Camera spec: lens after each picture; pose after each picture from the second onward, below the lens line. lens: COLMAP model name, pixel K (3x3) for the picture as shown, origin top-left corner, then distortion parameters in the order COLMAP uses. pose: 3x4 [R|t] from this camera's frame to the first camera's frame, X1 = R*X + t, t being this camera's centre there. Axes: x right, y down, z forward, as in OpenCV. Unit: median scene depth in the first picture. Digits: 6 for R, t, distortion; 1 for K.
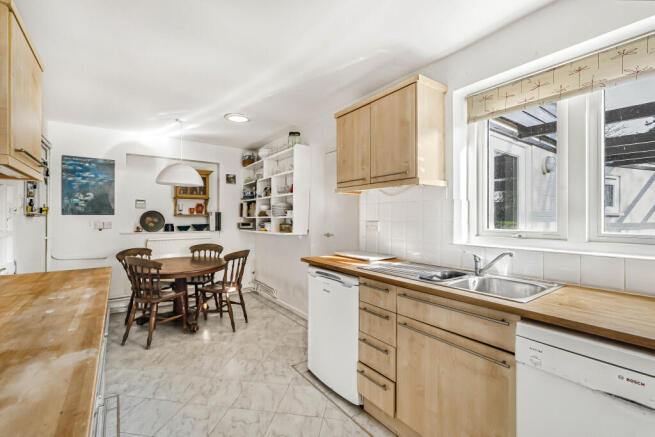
lens RADIAL K [[294.7, 0, 327.4], [0, 294.7, 217.3], [0, 0, 1]] dist [0.000843, -0.000010]
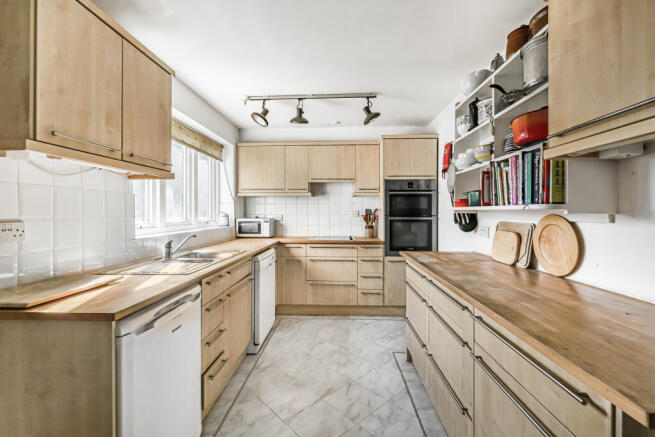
lens RADIAL K [[294.7, 0, 327.2], [0, 294.7, 213.3], [0, 0, 1]] dist [0.000843, -0.000010]
pose [[-0.785425, -0.010876, 0.618861, -0.601945], [-0.004094, 0.999915, 0.012377, -0.008605], [-0.618943, 0.007187, -0.785403, 1.211097]]
